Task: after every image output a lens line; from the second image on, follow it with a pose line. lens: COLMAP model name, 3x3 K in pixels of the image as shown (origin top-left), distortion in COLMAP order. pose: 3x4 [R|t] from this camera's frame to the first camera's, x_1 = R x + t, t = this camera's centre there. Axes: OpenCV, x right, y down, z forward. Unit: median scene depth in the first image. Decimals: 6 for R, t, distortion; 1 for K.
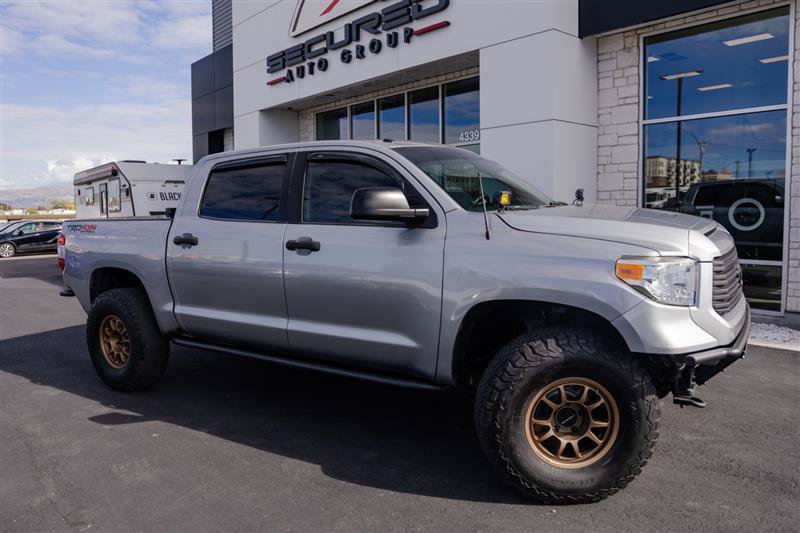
lens RADIAL K [[583.1, 0, 376.7], [0, 583.1, 245.6], [0, 0, 1]] dist [-0.102944, 0.087686]
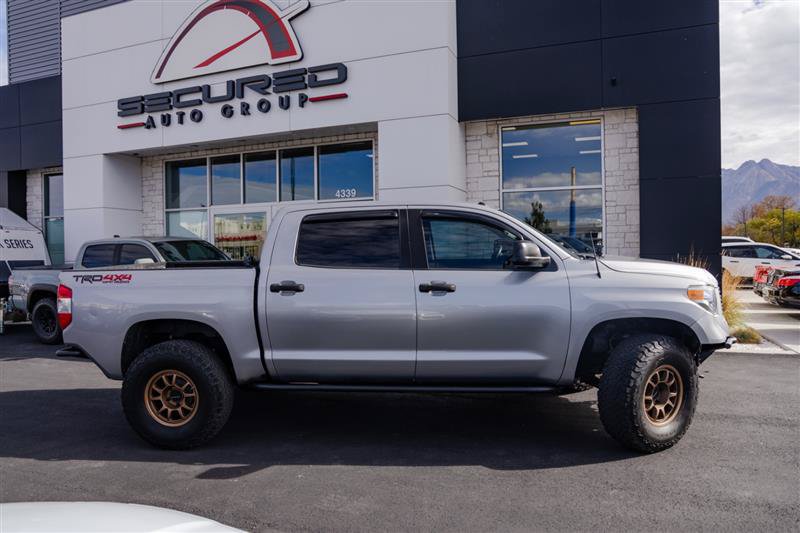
lens RADIAL K [[543.3, 0, 397.7], [0, 543.3, 263.4], [0, 0, 1]] dist [-0.057235, 0.001386]
pose [[0.879745, -0.009049, 0.475360, -0.315858], [0.033243, 0.998543, -0.042514, -0.002226], [-0.474282, 0.053204, 0.878764, 0.020036]]
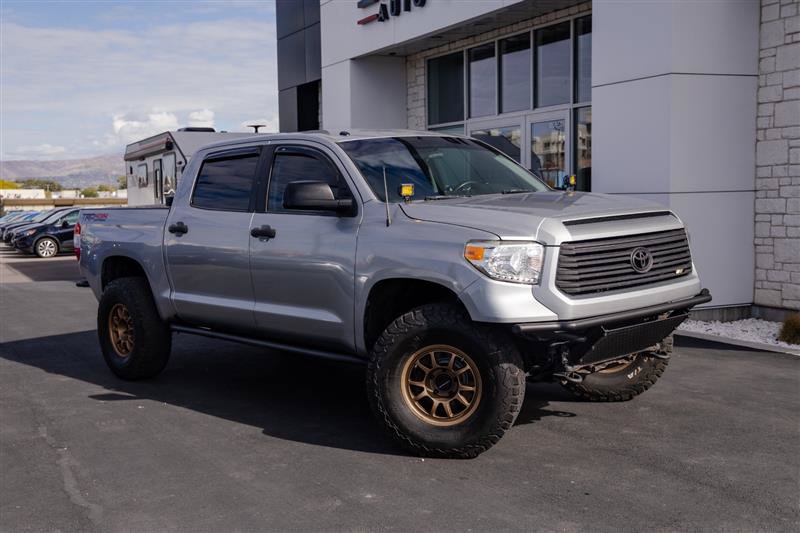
lens RADIAL K [[958.8, 0, 361.1], [0, 958.8, 256.1], [0, 0, 1]] dist [0.066313, 0.067835]
pose [[0.963402, 0.010989, -0.267834, 0.230228], [-0.008757, 0.999916, 0.009528, 0.010738], [0.267916, -0.006834, 0.963418, -0.297632]]
